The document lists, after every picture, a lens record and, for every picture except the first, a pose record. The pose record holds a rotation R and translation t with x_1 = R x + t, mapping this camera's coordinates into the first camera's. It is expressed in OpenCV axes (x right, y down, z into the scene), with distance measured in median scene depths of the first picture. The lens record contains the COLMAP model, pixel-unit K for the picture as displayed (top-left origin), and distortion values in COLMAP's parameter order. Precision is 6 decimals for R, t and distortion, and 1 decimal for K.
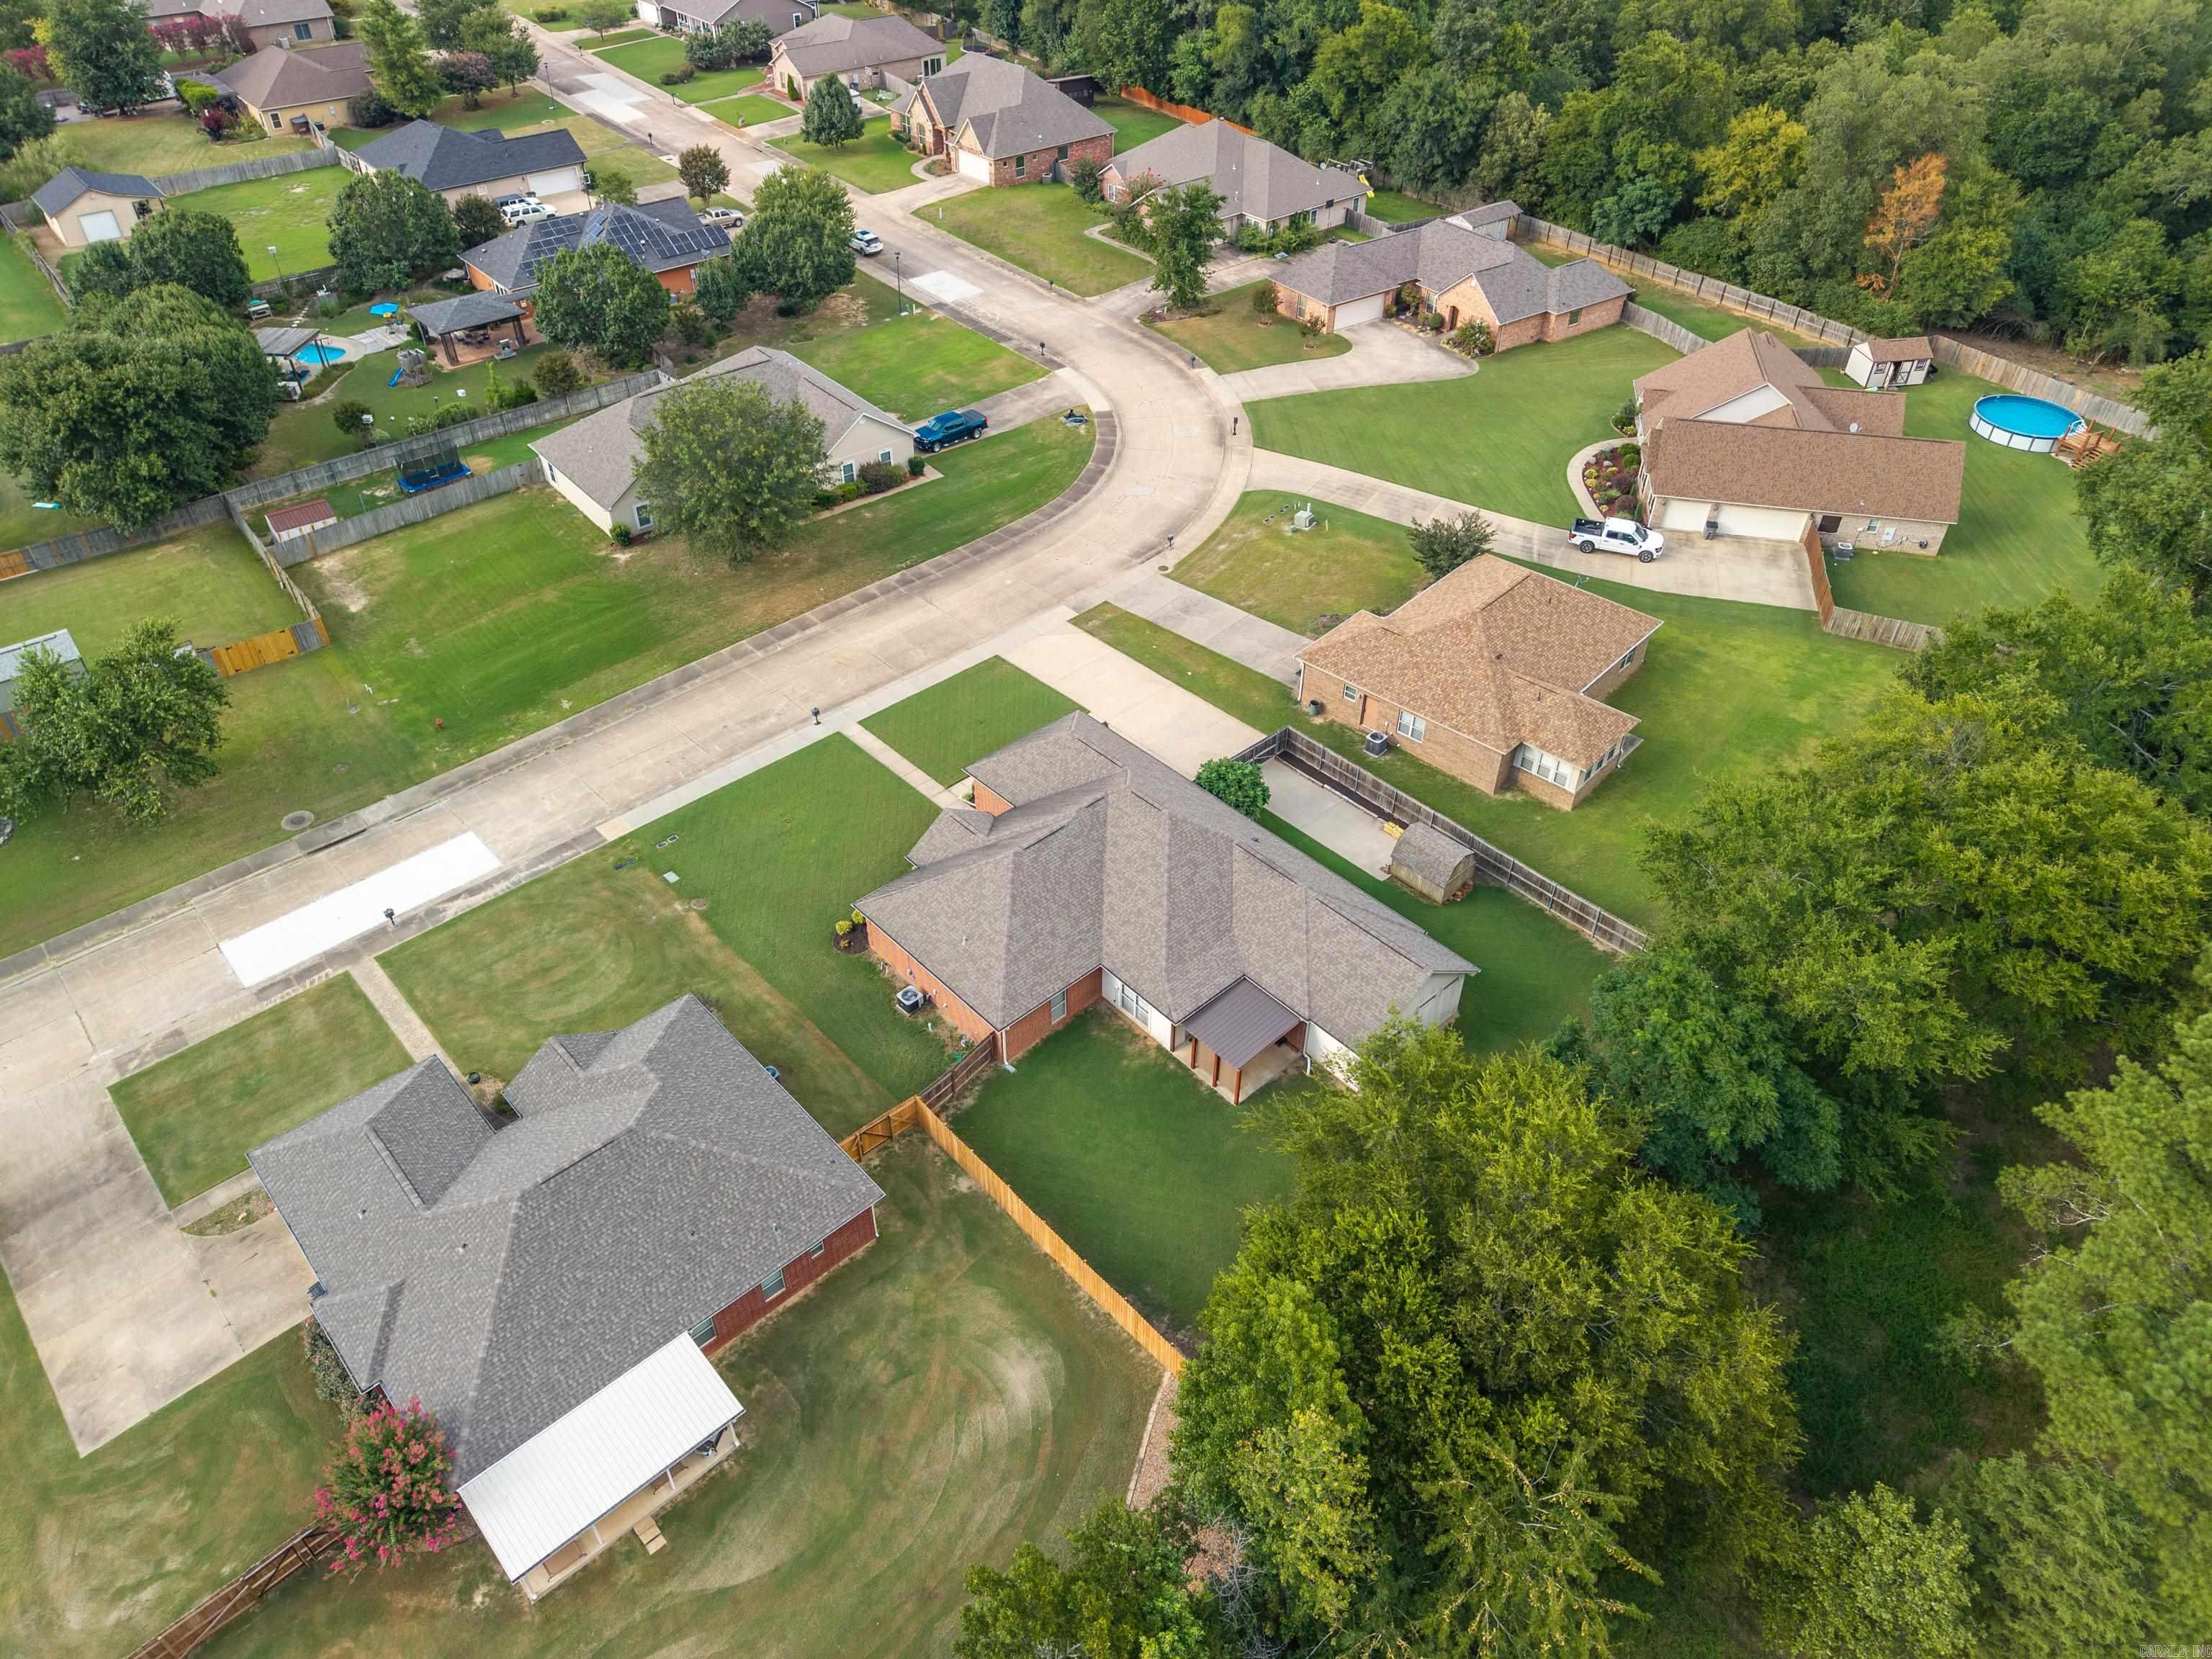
lens RADIAL K [[1482.3, 0, 1106.0], [0, 1482.3, 829.5], [0, 0, 1]] dist [0.005827, -0.005006]
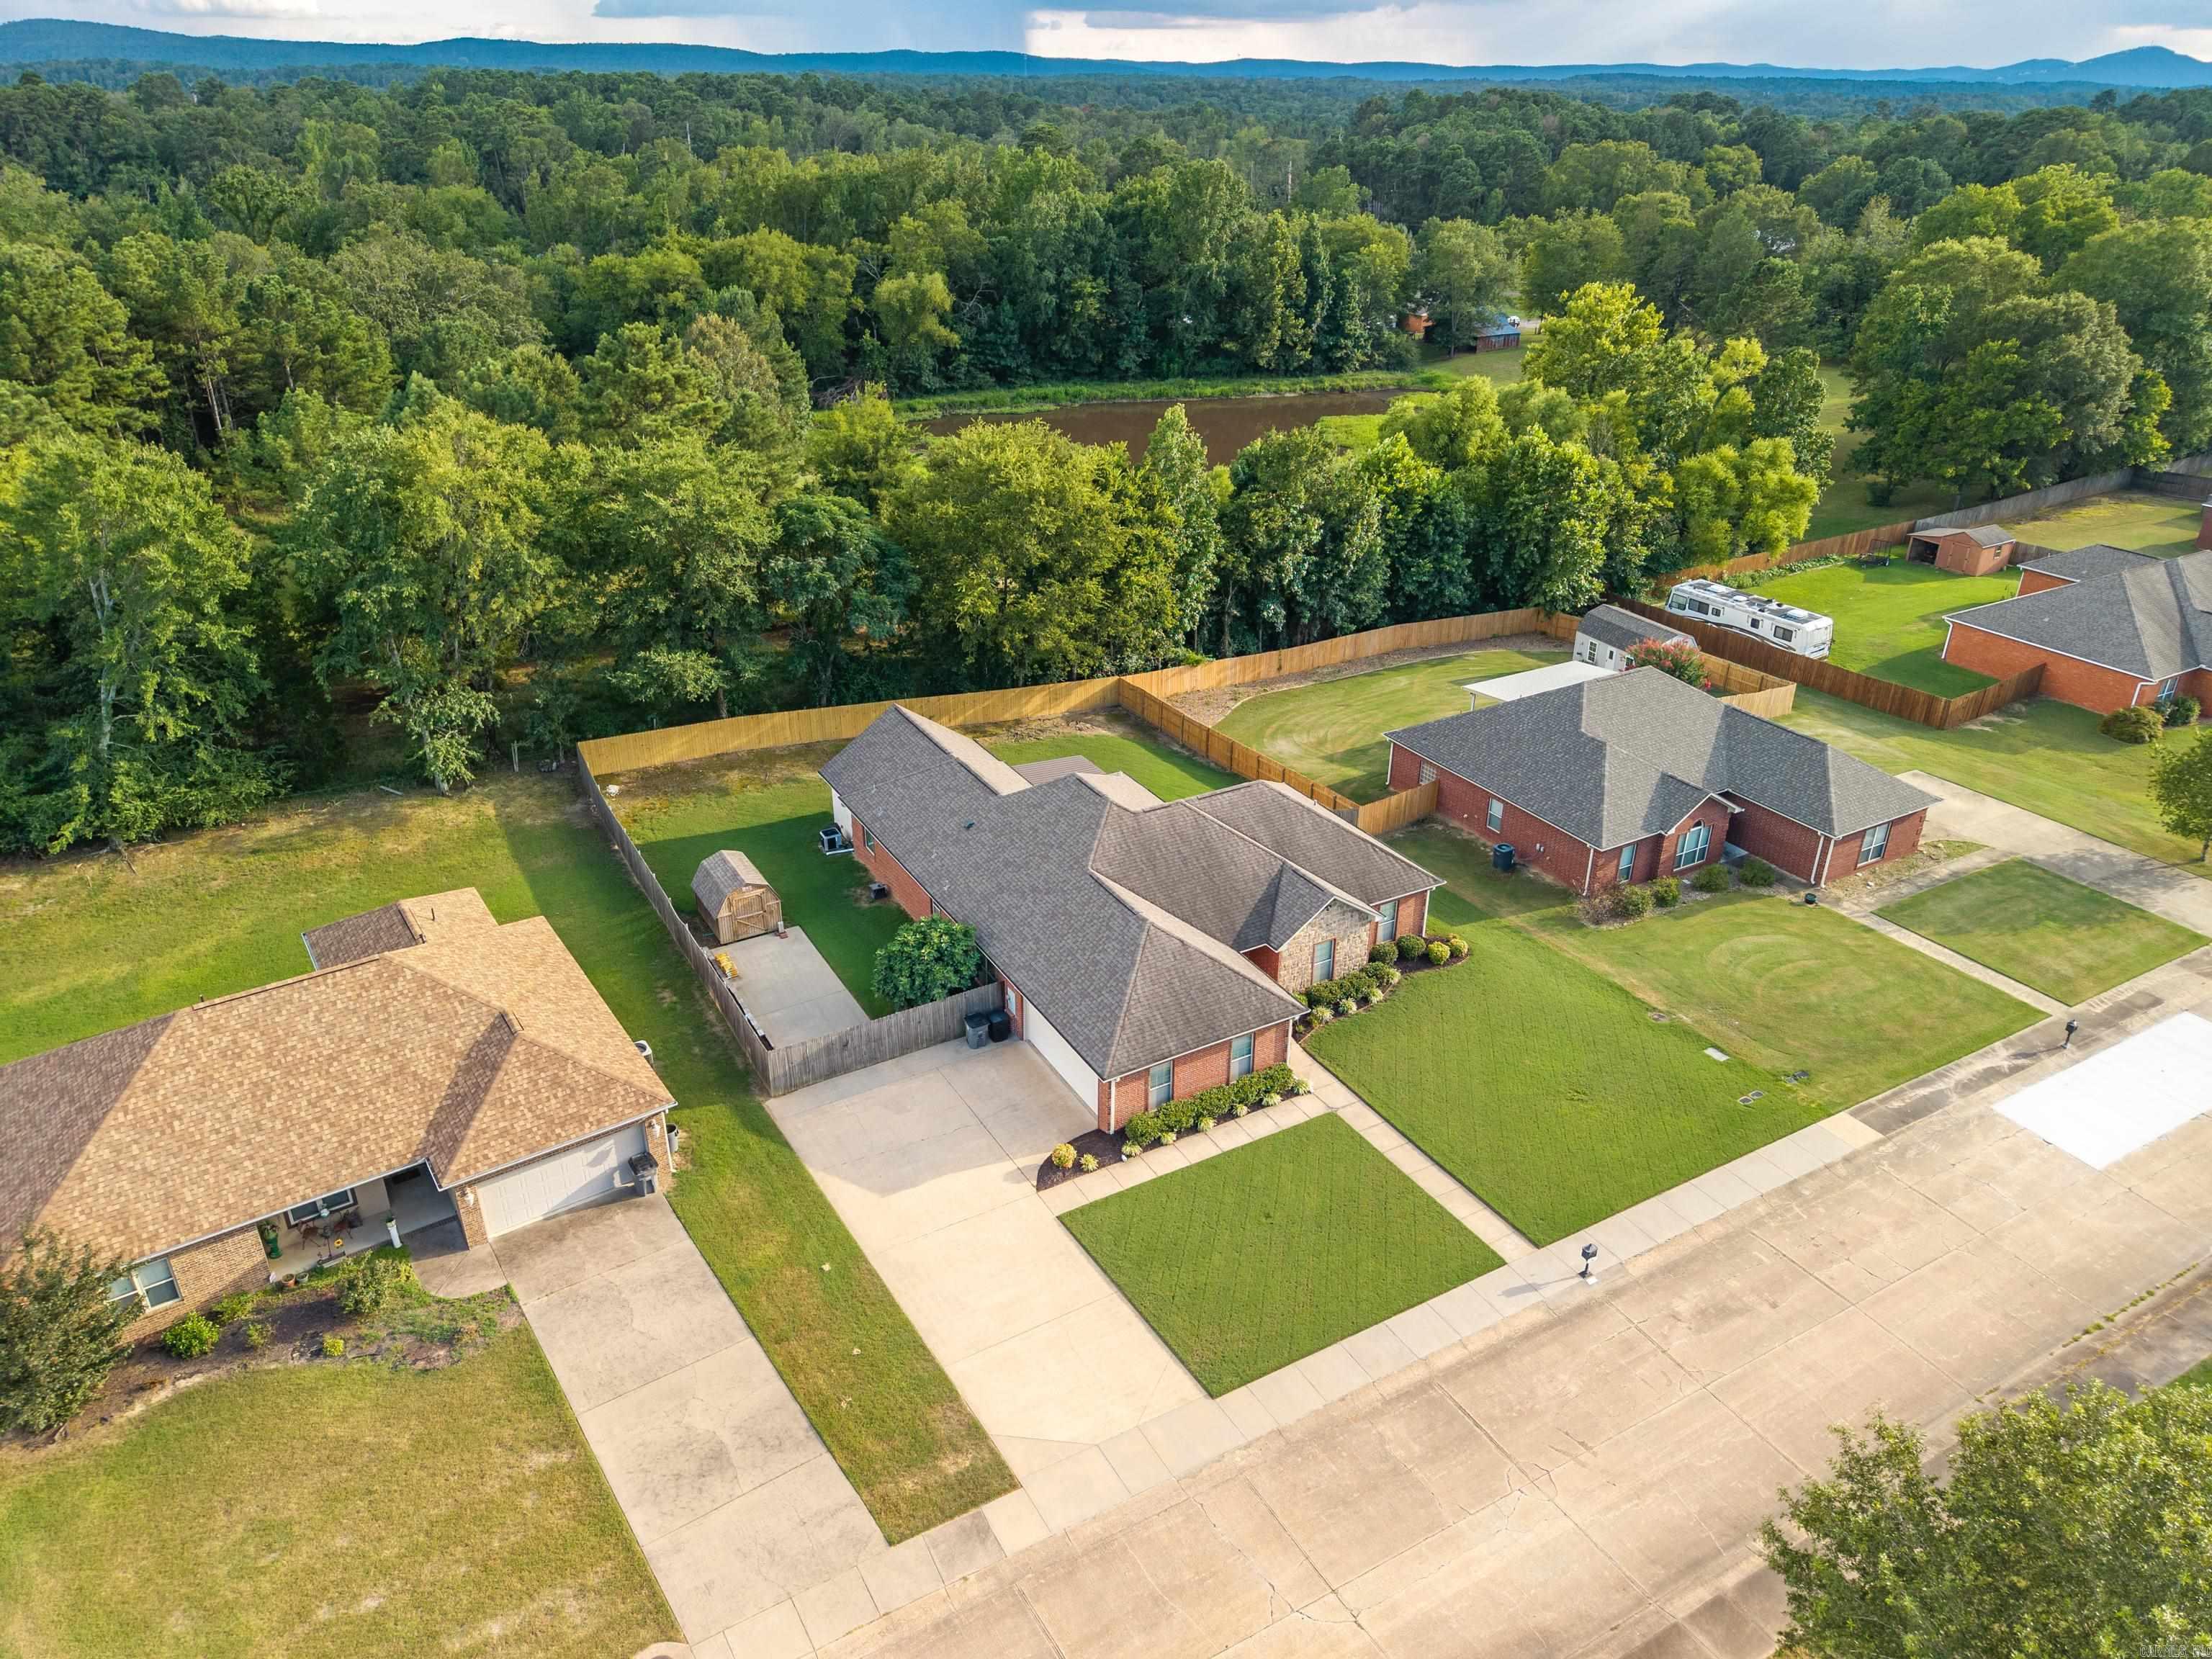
lens RADIAL K [[1482.3, 0, 1106.0], [0, 1482.3, 829.5], [0, 0, 1]] dist [0.005827, -0.005006]
pose [[-0.974626, -0.111763, 0.193942, -0.111657], [0.132863, 0.408448, 0.903060, -0.590709], [-0.180144, 0.905914, -0.383235, 1.037400]]
